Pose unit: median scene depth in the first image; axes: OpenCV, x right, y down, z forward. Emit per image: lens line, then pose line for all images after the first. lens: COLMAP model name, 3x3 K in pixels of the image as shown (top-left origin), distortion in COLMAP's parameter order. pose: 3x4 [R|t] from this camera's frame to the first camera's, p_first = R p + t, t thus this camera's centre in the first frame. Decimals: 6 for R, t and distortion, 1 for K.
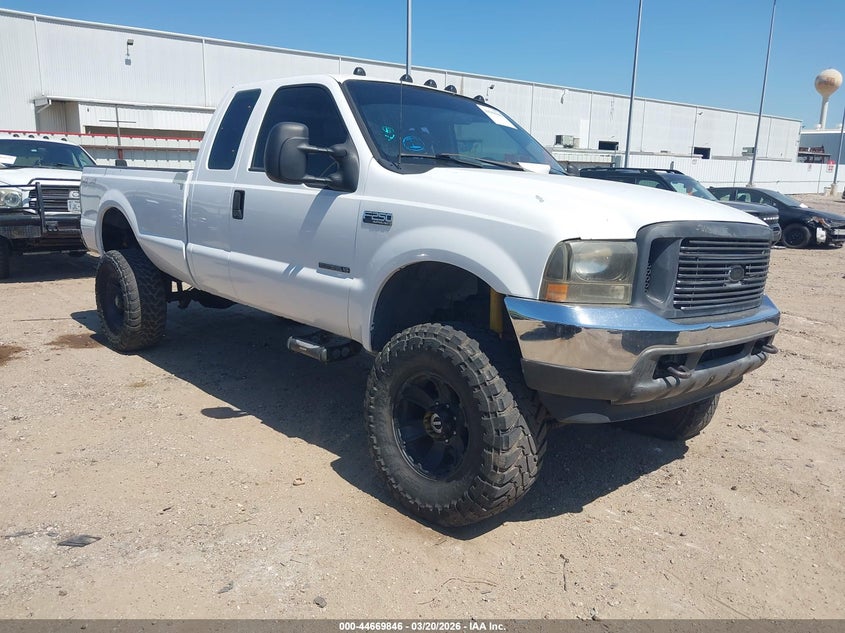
lens RADIAL K [[675.4, 0, 422.5], [0, 675.4, 316.5], [0, 0, 1]] dist [0.001834, -0.000615]
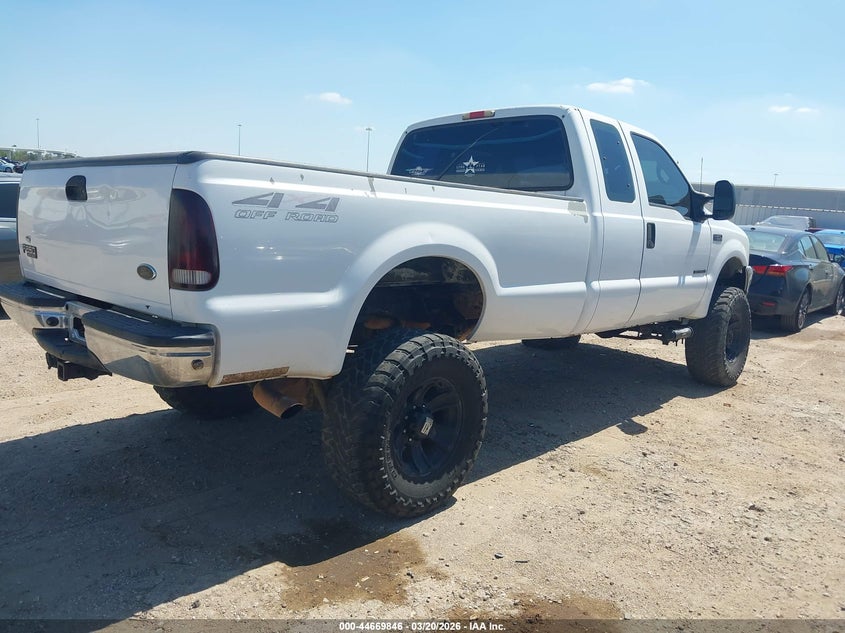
lens RADIAL K [[675.4, 0, 422.5], [0, 675.4, 316.5], [0, 0, 1]] dist [0.001834, -0.000615]
pose [[-0.081709, -0.260197, 0.962092, -1.289623], [0.067266, 0.961679, 0.265798, -0.345529], [-0.994384, 0.086434, -0.061075, 1.401594]]
